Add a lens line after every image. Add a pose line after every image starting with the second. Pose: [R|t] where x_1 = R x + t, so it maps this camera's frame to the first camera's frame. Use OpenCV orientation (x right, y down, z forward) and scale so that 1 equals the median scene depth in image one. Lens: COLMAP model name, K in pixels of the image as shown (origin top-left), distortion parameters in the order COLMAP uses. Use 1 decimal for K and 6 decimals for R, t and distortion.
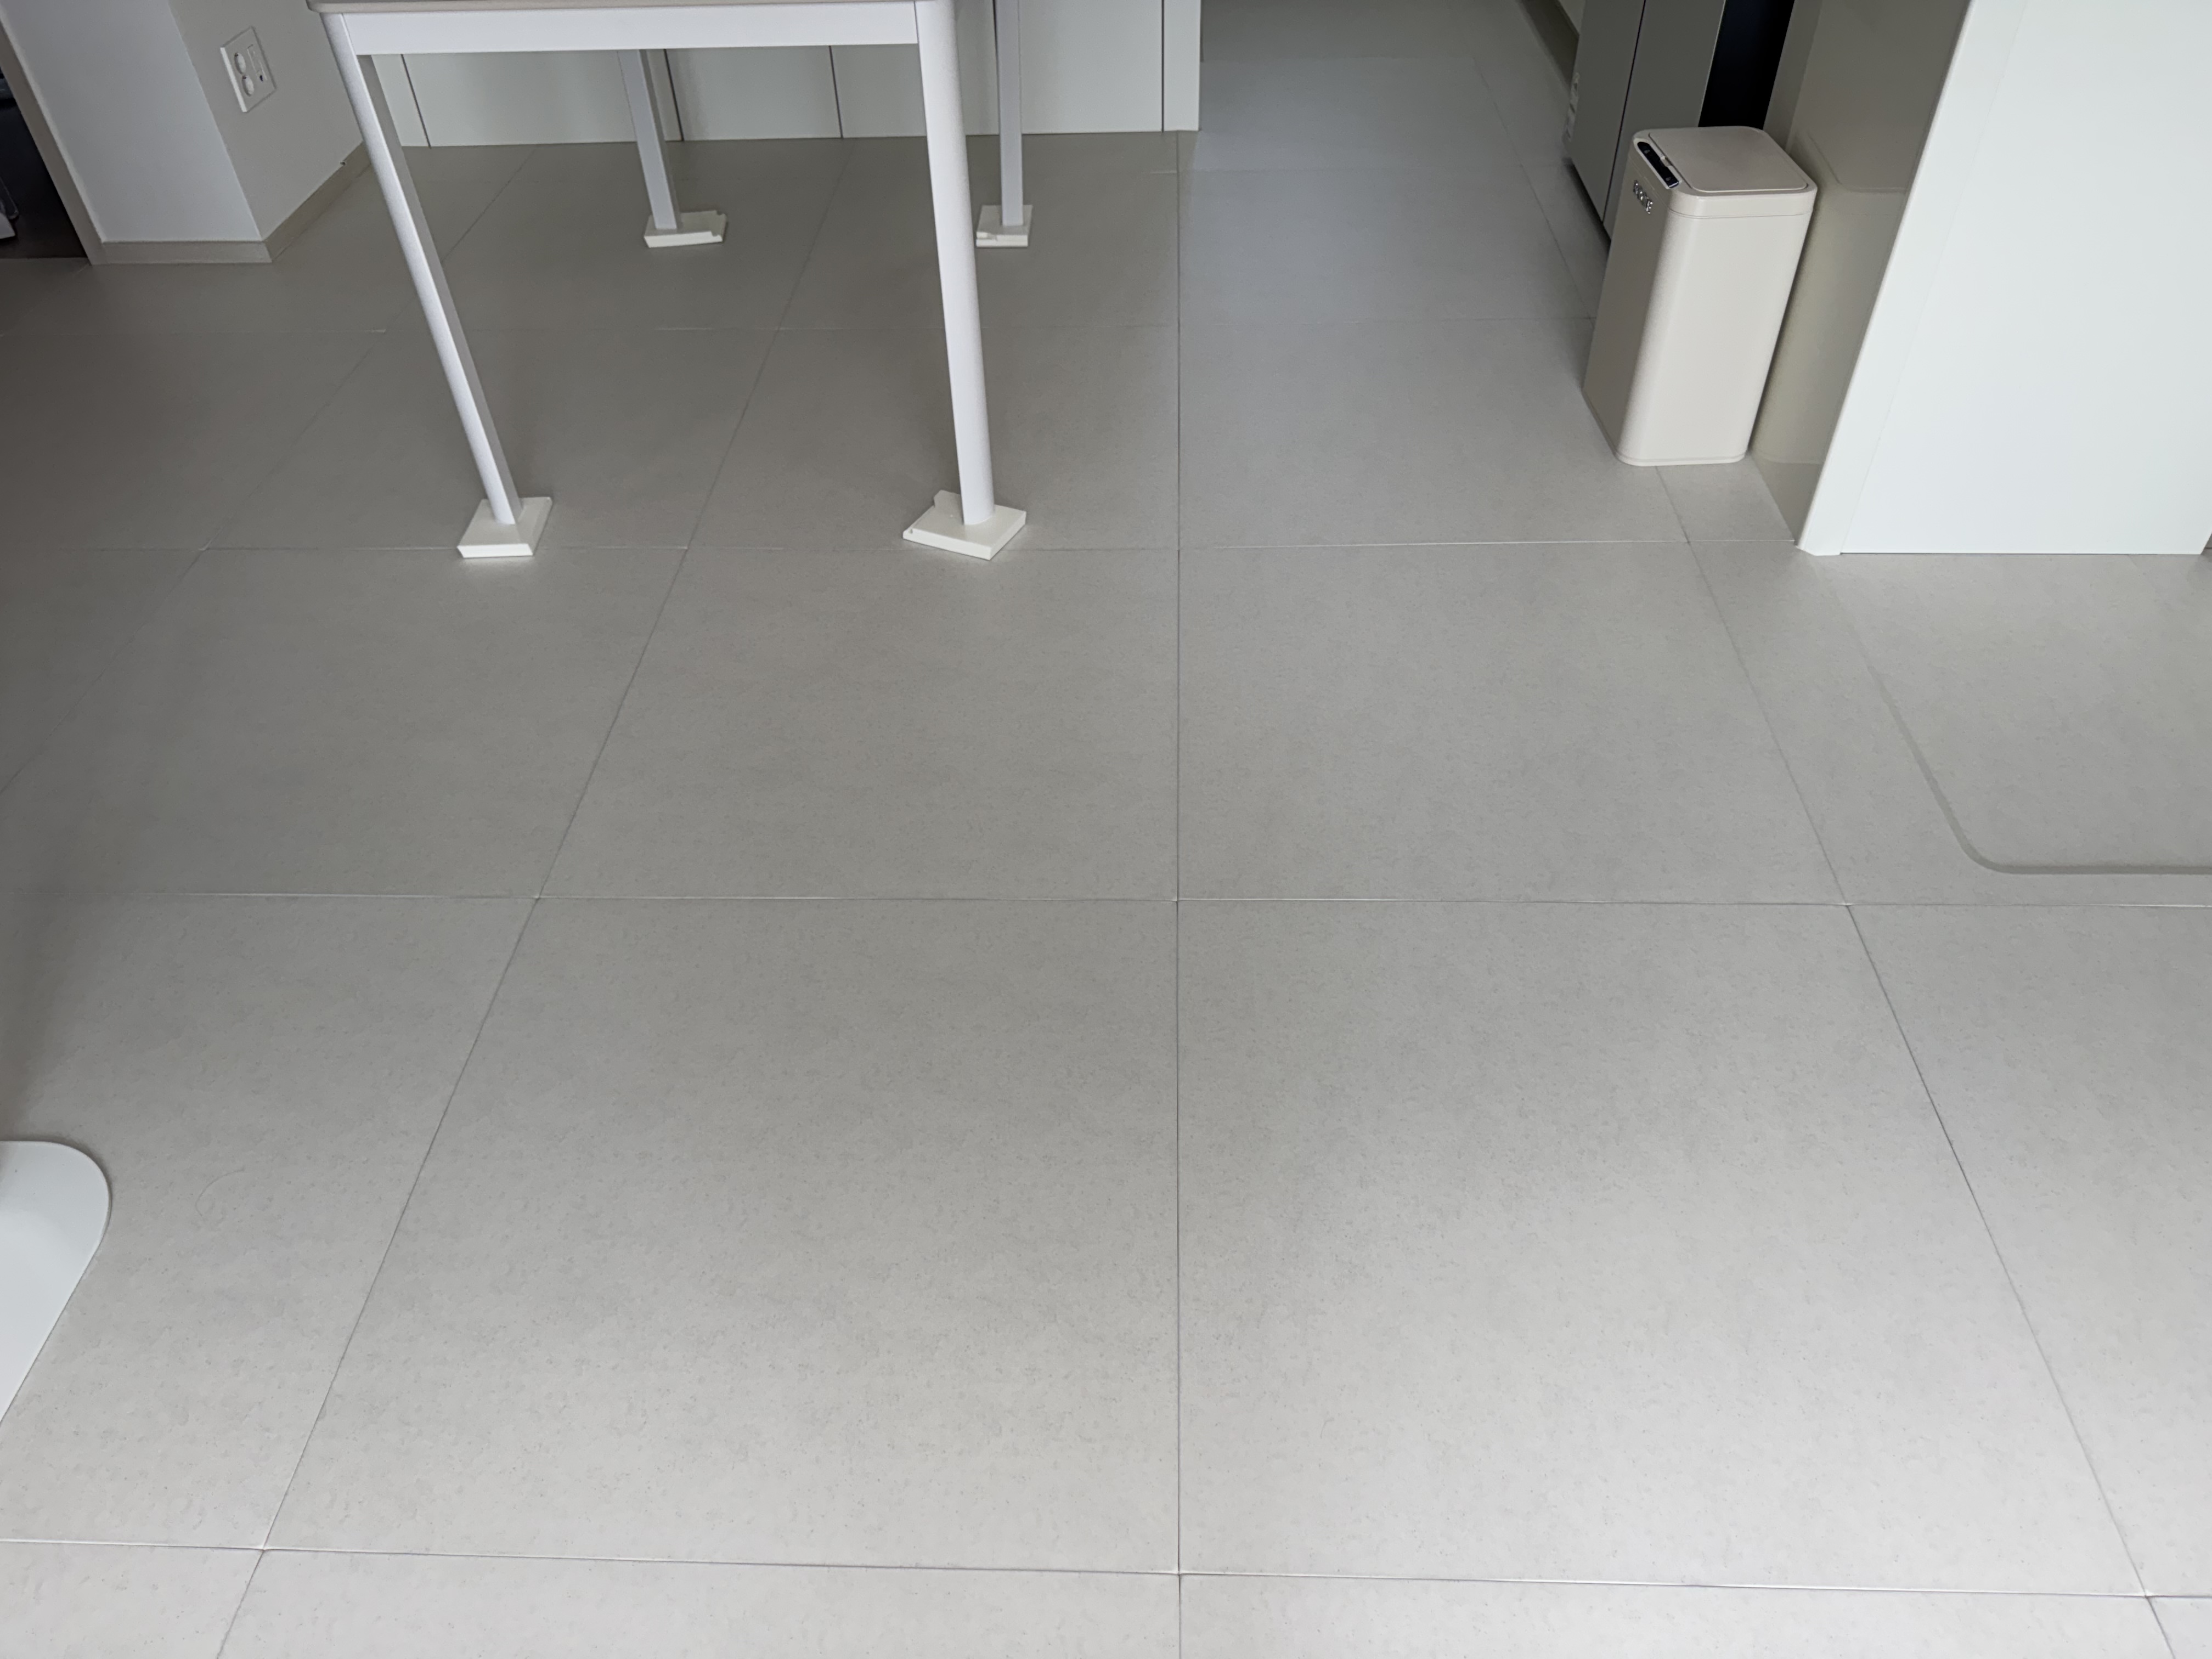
lens RADIAL K [[1591.6, 0, 1076.4], [0, 1591.6, 829.0], [0, 0, 1]] dist [0.035467, -0.057768]
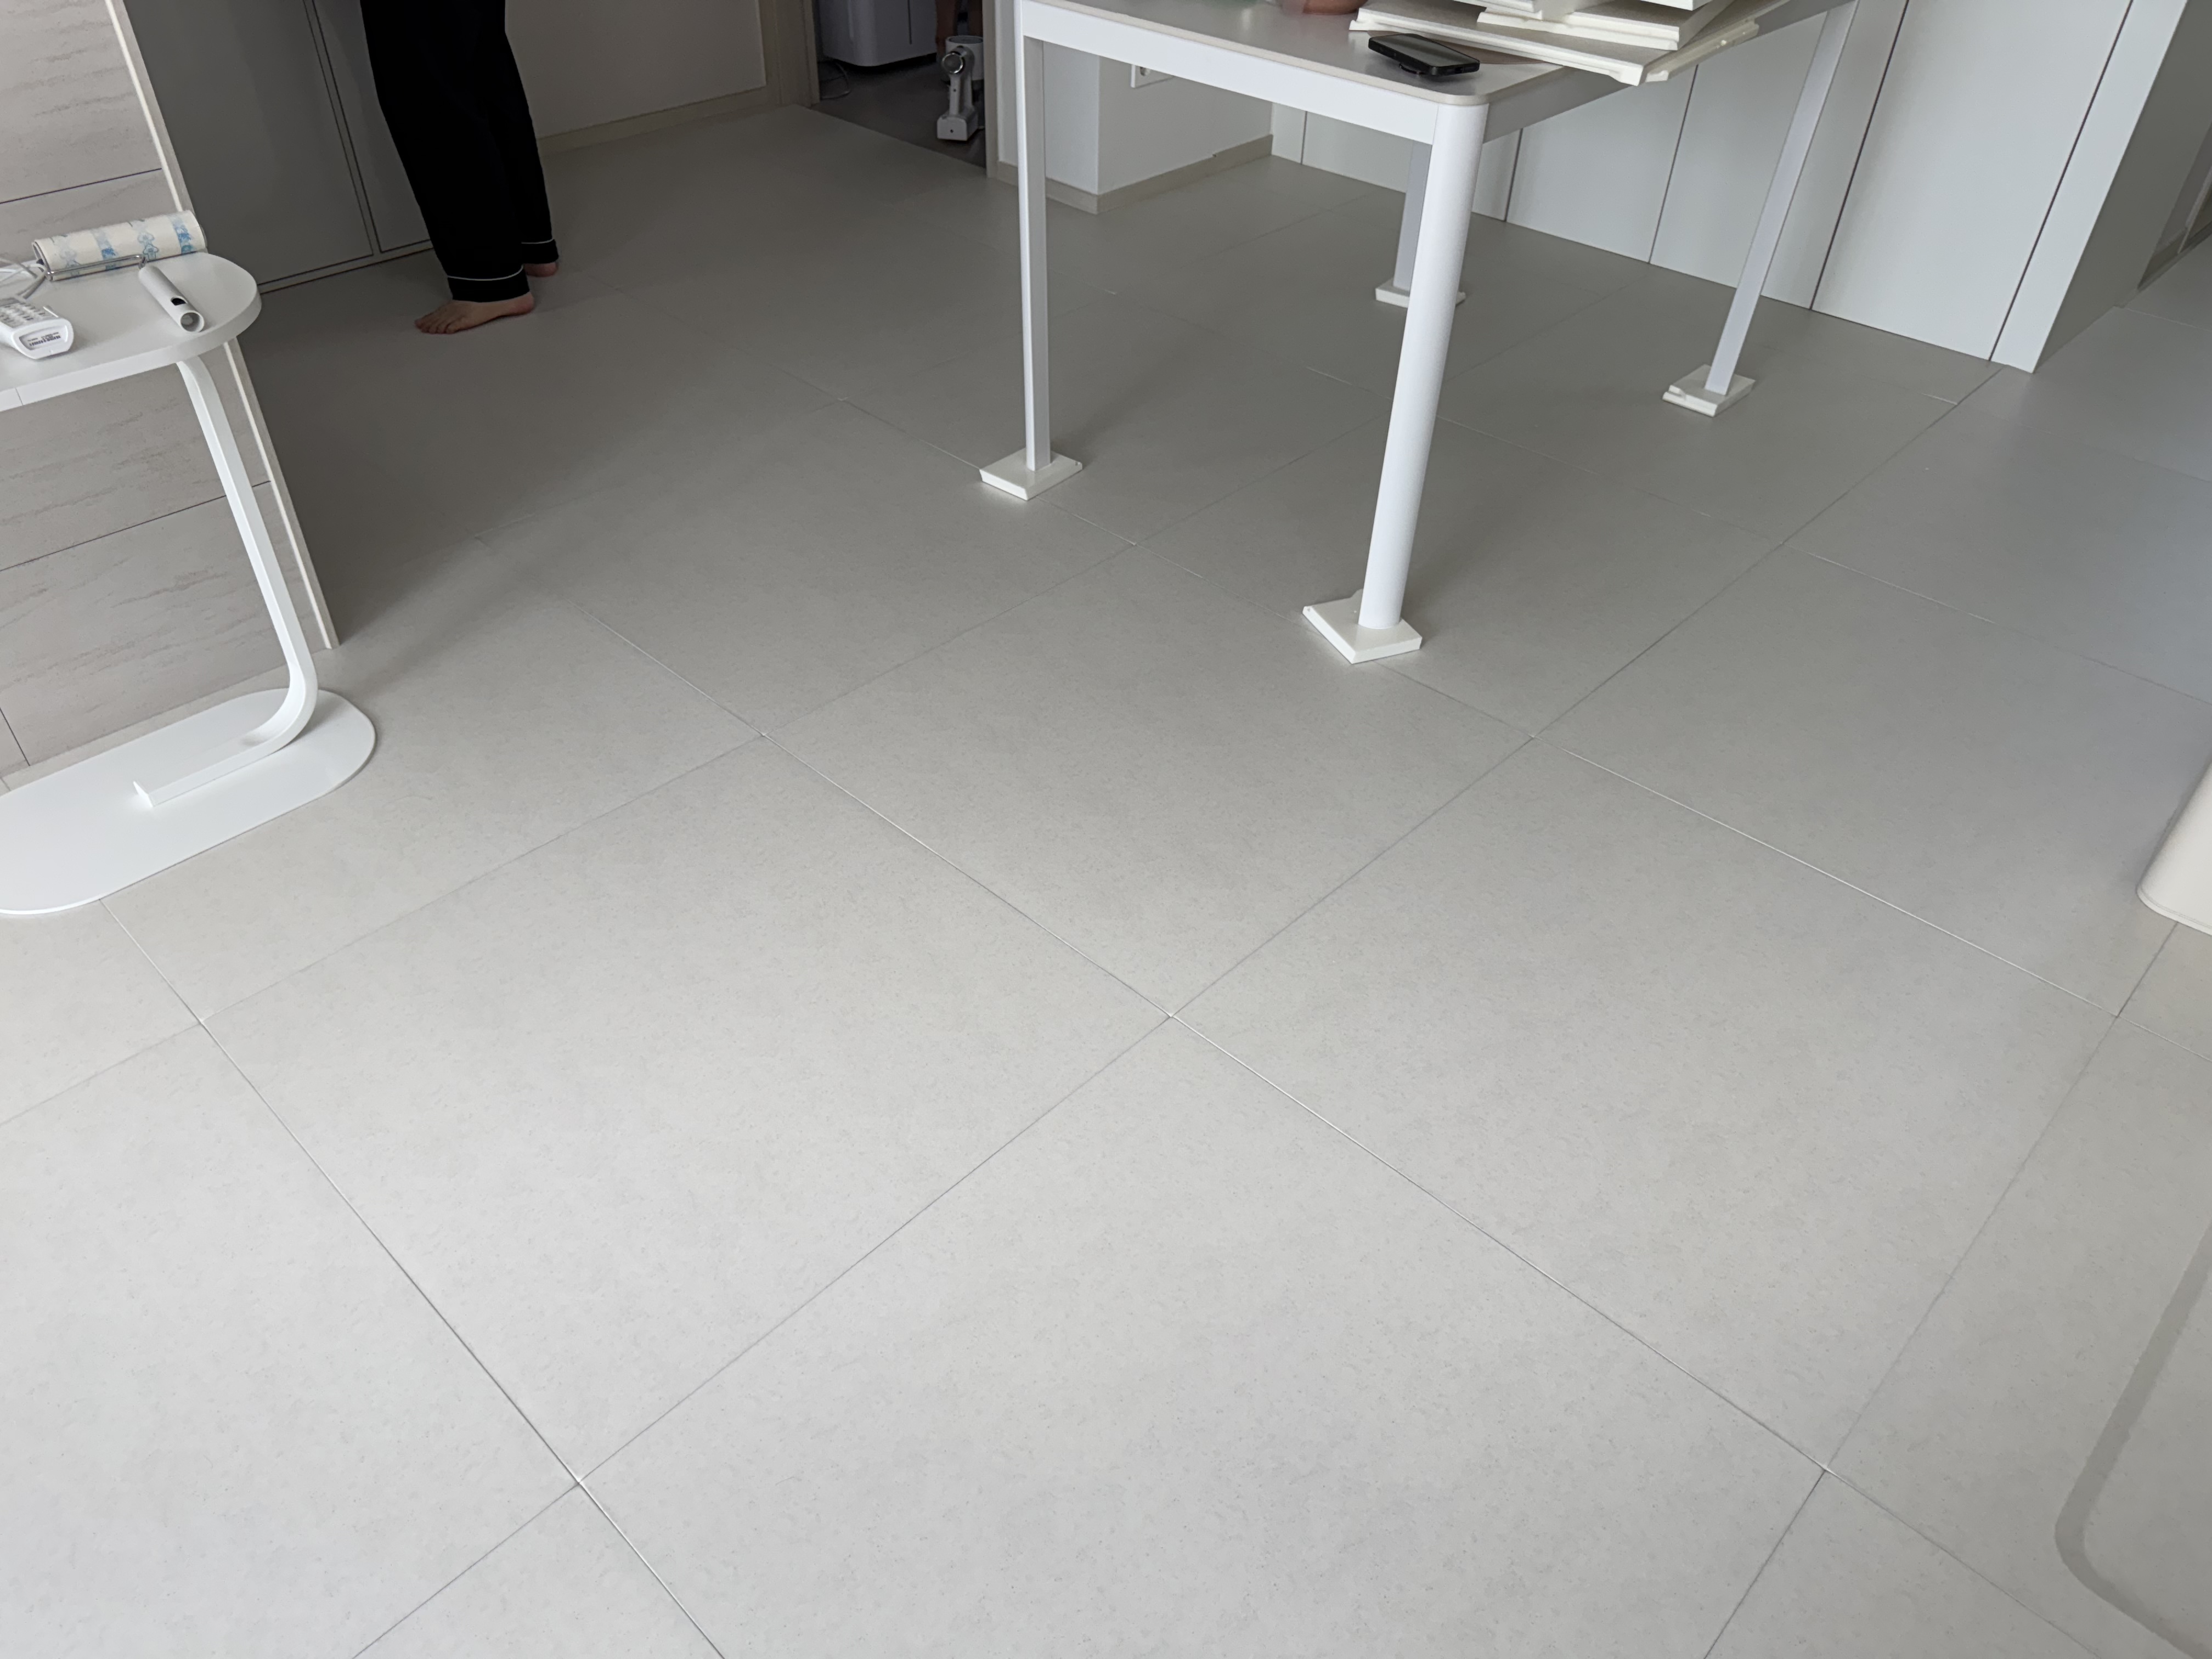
lens RADIAL K [[1591.6, 0, 1076.4], [0, 1591.6, 829.0], [0, 0, 1]] dist [0.035467, -0.057768]
pose [[0.740025, 0.457179, -0.493306, 0.343738], [-0.477473, 0.873667, 0.093411, -0.090719], [0.473691, 0.166414, 0.864826, 0.093230]]
